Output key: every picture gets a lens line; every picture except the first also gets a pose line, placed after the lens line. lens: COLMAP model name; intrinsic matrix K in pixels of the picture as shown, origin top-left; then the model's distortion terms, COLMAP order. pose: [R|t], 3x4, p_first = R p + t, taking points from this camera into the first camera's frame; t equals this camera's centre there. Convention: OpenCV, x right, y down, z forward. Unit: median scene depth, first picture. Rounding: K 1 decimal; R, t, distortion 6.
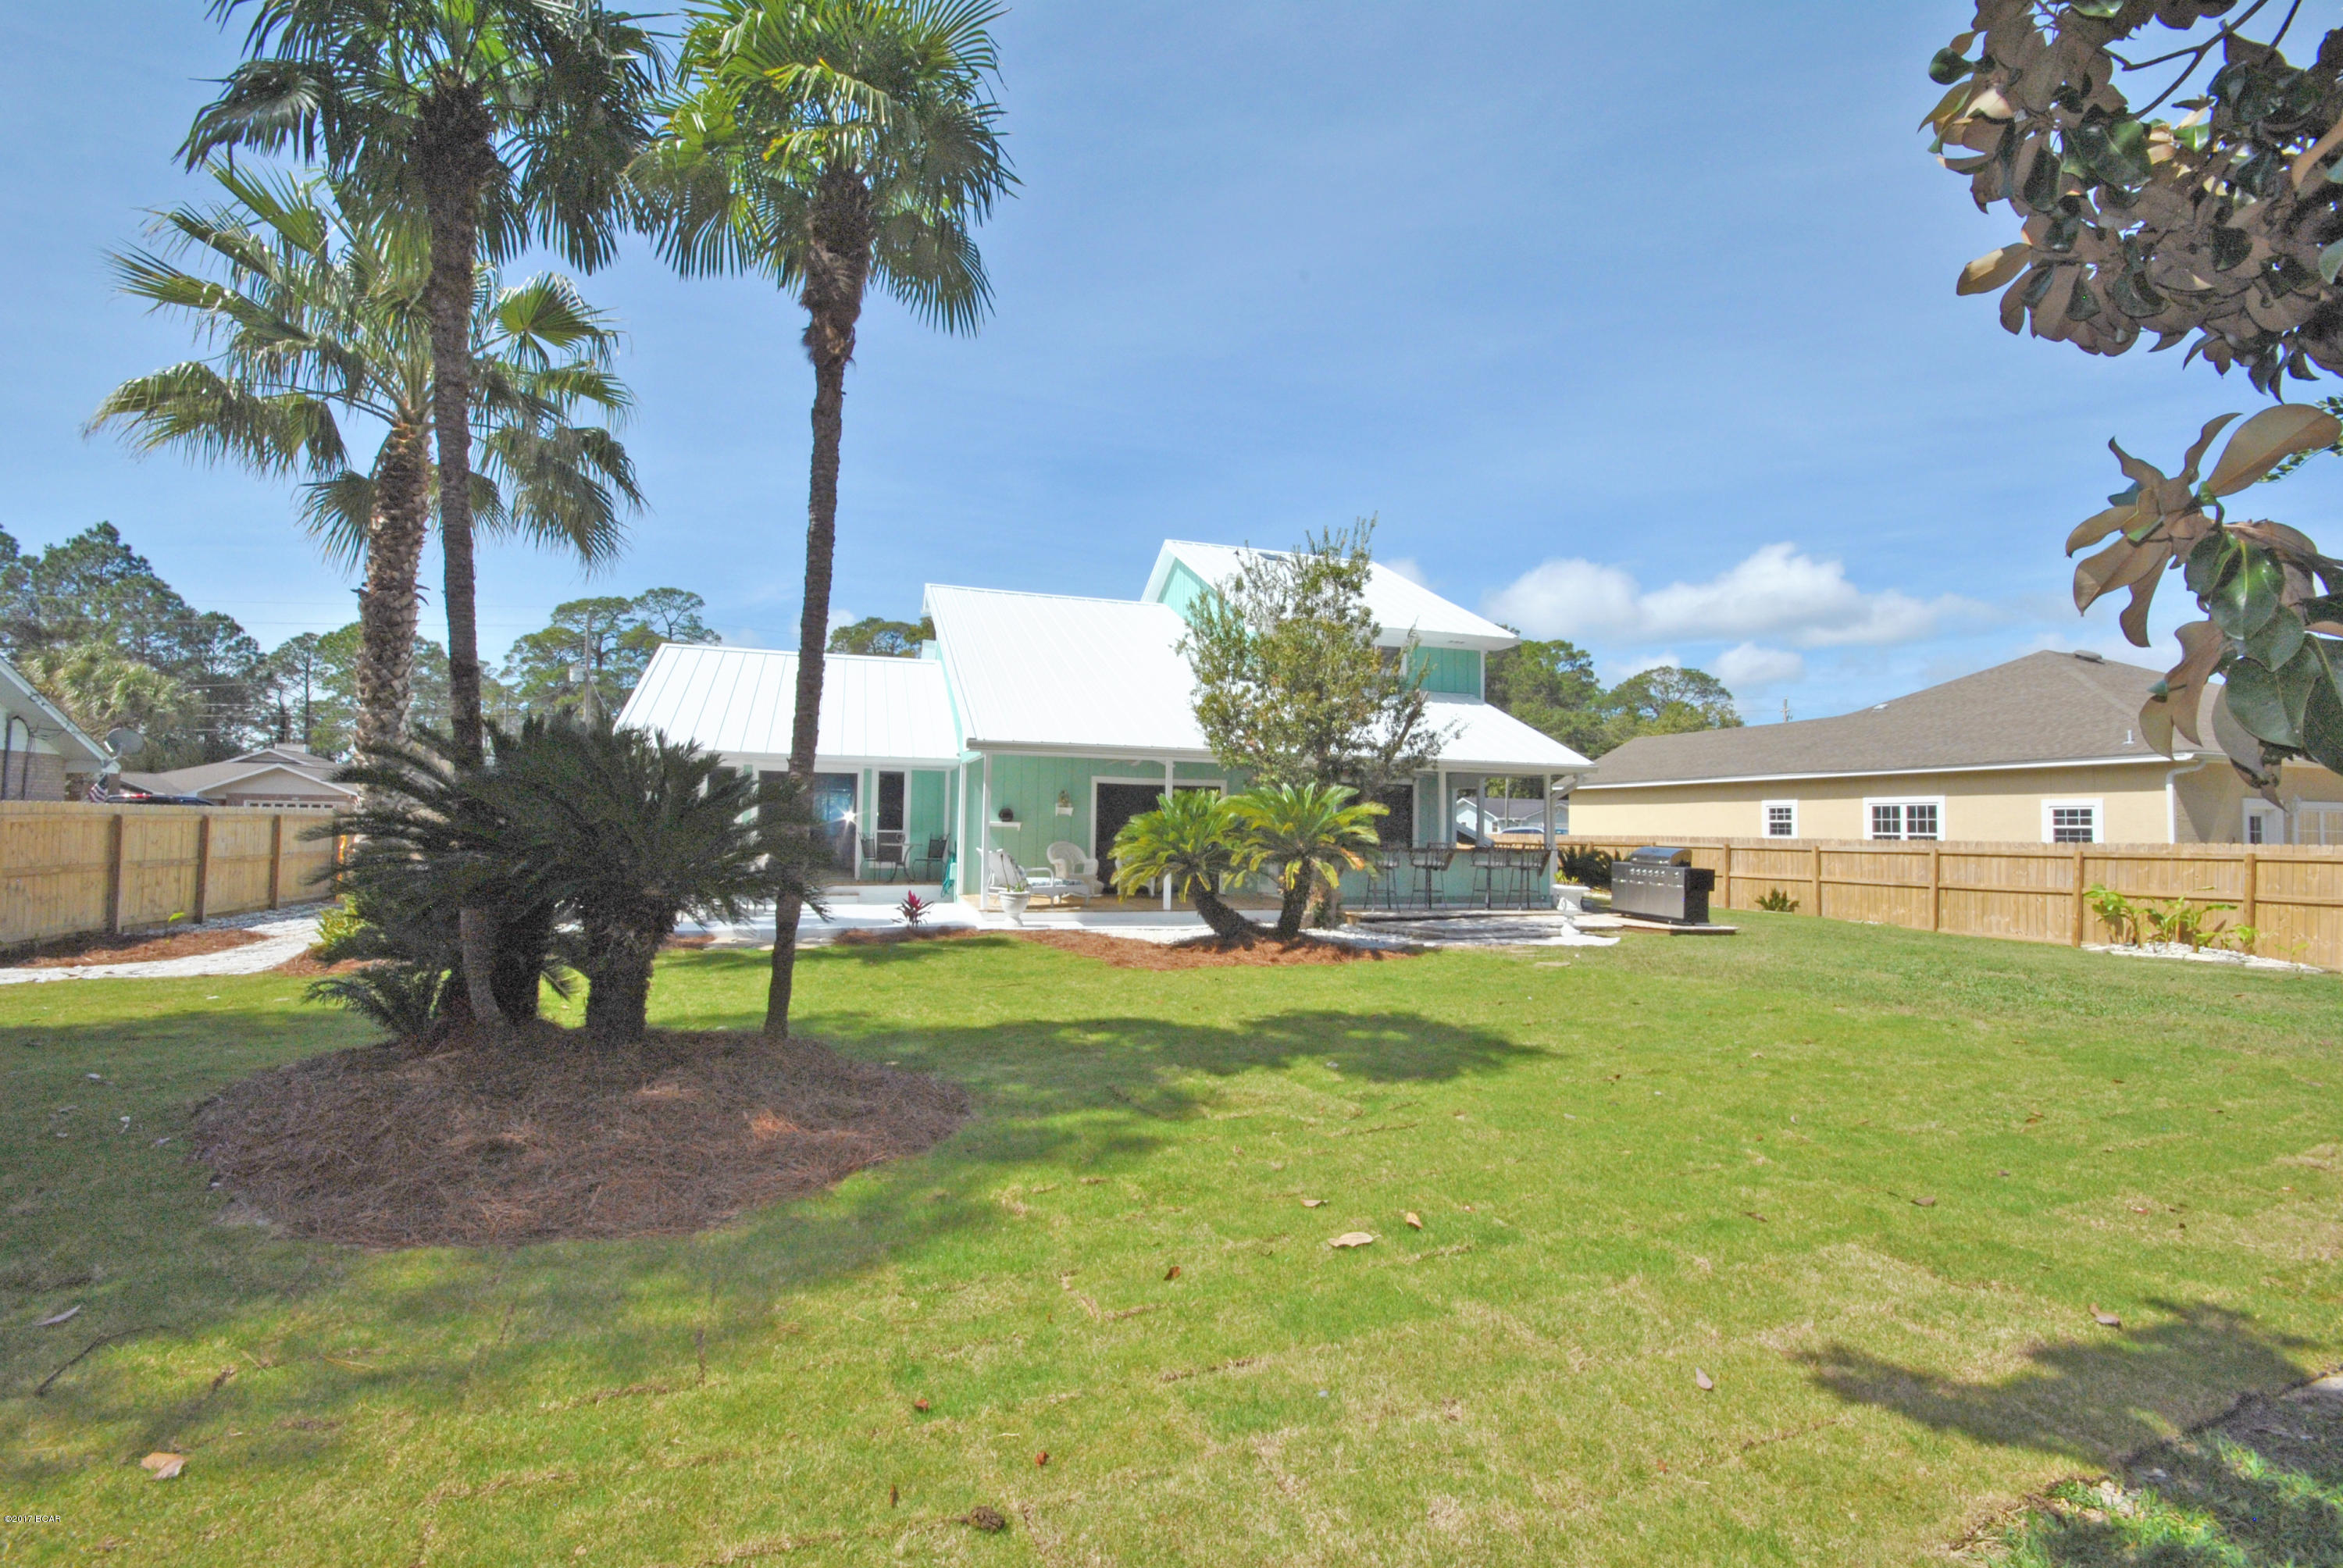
lens RADIAL K [[1038.0, 0, 1165.5], [0, 1038.0, 786.8], [0, 0, 1]] dist [0.007339, -0.010616]
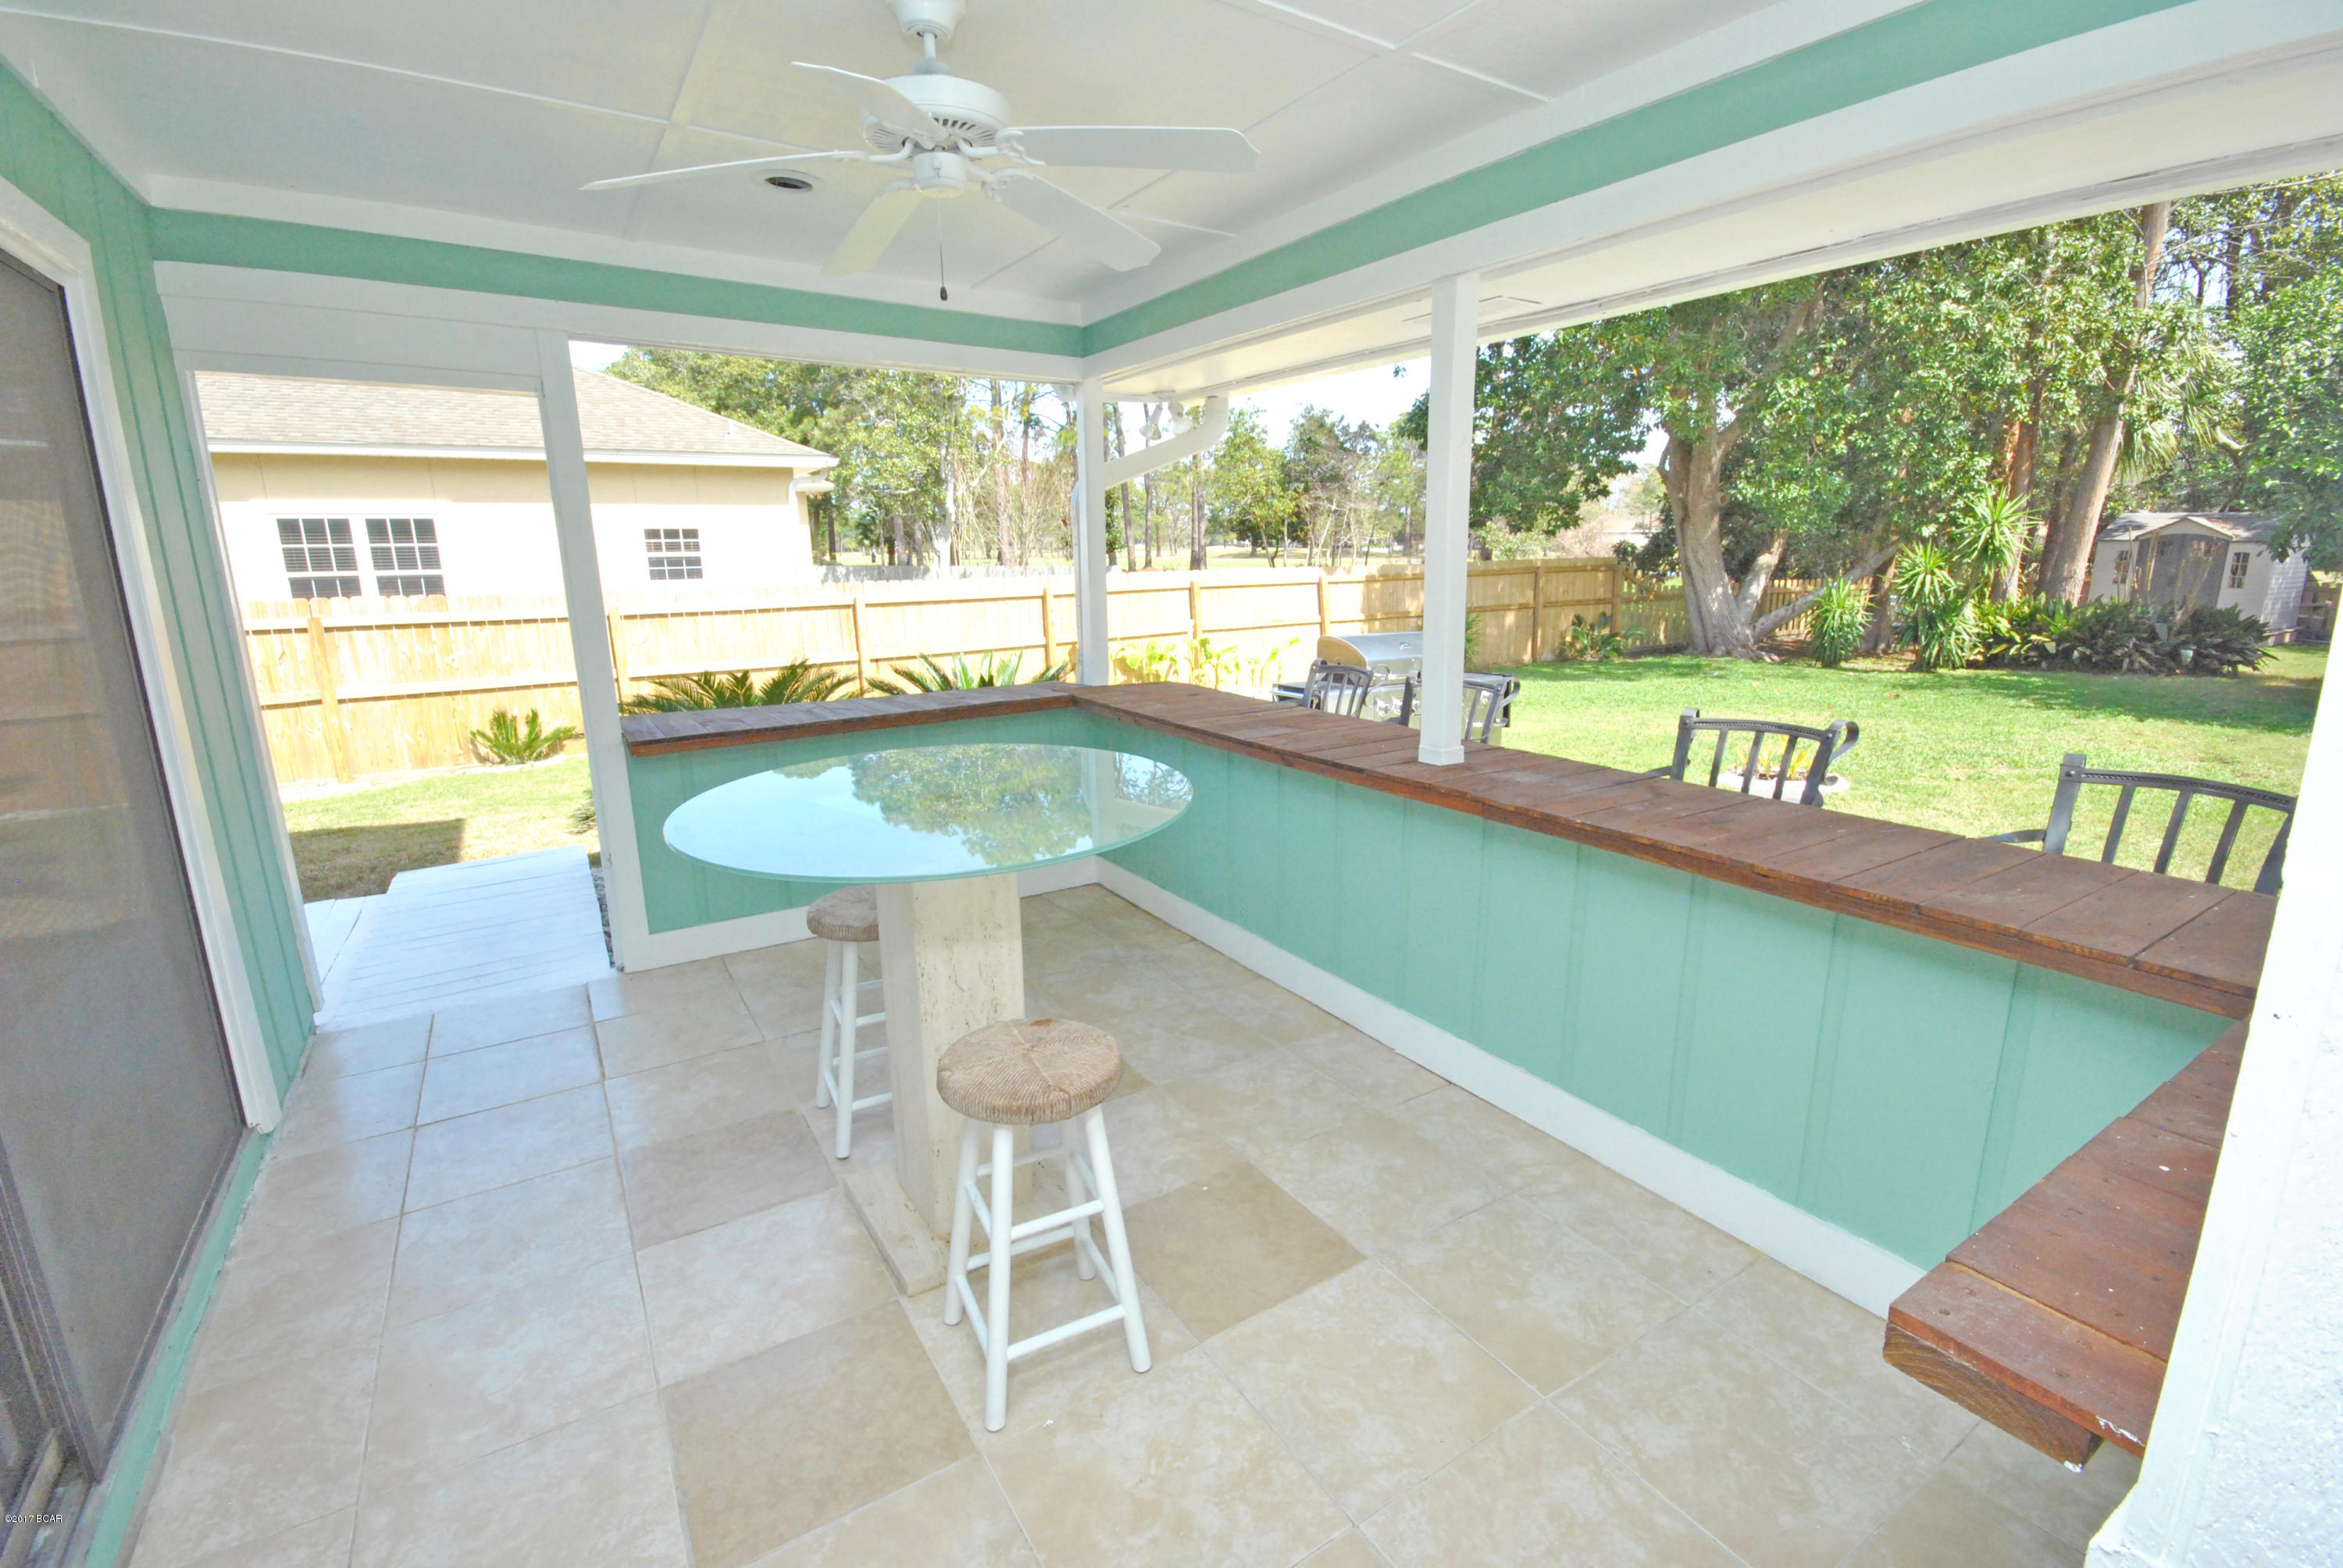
lens RADIAL K [[1038.0, 0, 1180.0], [0, 1038.0, 785.1], [0, 0, 1]] dist [0.007339, -0.010616]
pose [[-0.258145, -0.222592, 0.940114, 0.082928], [-0.028561, 0.974429, 0.222874, 0.020877], [-0.965684, 0.030683, -0.257901, 0.734809]]
